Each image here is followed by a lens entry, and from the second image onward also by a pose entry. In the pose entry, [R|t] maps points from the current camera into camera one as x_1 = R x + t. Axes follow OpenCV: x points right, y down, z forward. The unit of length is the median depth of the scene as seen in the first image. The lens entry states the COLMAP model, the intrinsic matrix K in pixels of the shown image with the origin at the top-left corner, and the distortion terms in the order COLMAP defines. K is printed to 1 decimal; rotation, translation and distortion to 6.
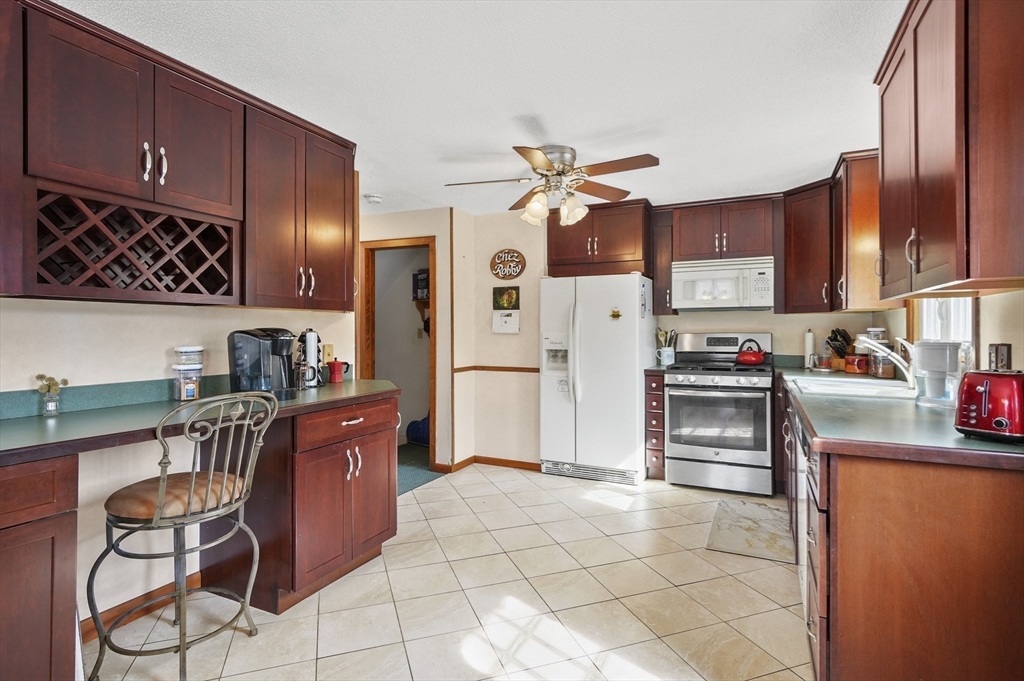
lens RADIAL K [[509.8, 0, 507.6], [0, 509.8, 333.4], [0, 0, 1]] dist [-0.002523, -0.005296]
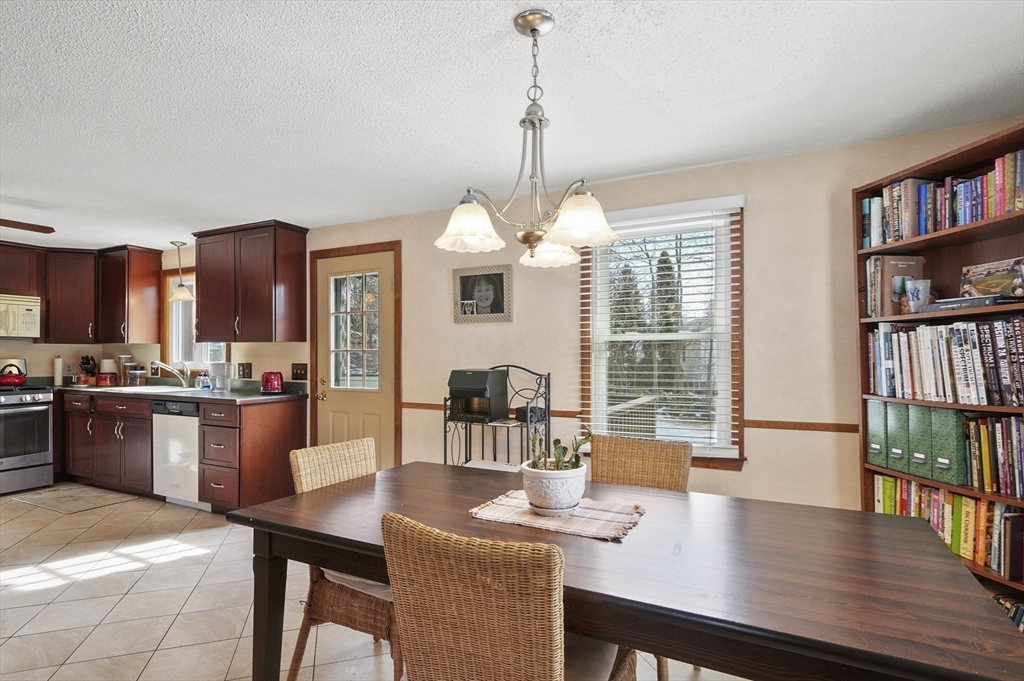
lens RADIAL K [[509.8, 0, 514.9], [0, 509.8, 359.0], [0, 0, 1]] dist [-0.002523, -0.005296]
pose [[-0.009756, -0.001661, 0.999951, -0.698334], [0.000592, 0.999998, 0.001667, -0.001693], [-0.999952, 0.000609, -0.009755, -0.142145]]
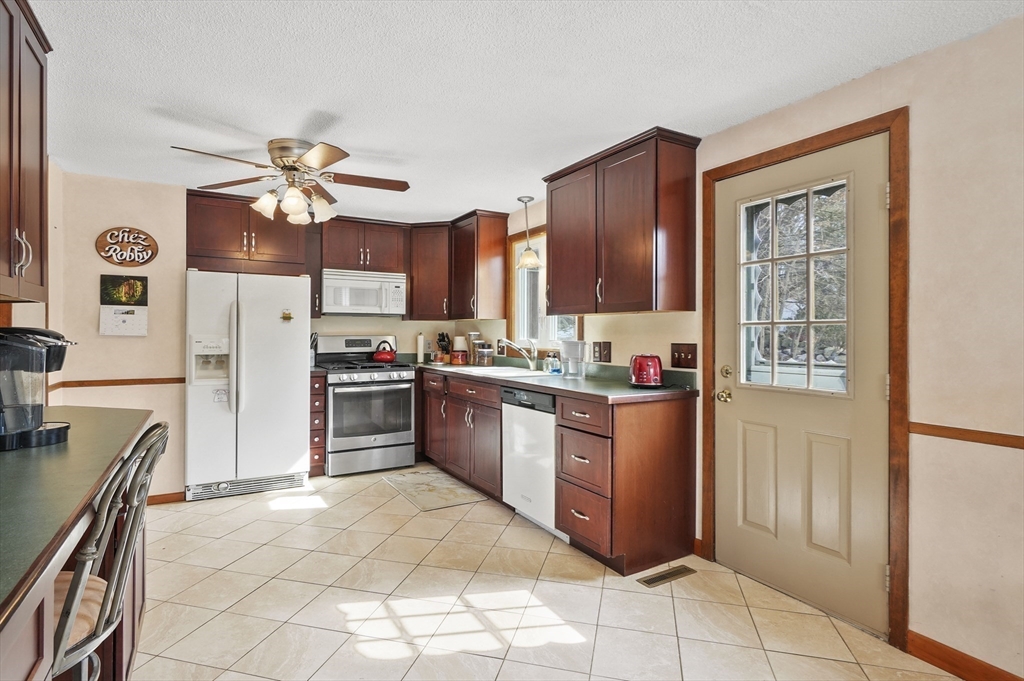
lens RADIAL K [[509.8, 0, 496.0], [0, 509.8, 337.8], [0, 0, 1]] dist [-0.002523, -0.005296]
pose [[0.562174, -0.003552, 0.827011, -0.367434], [-0.001252, 0.999986, 0.005146, -0.002058], [-0.827018, -0.003928, 0.562162, 0.114359]]
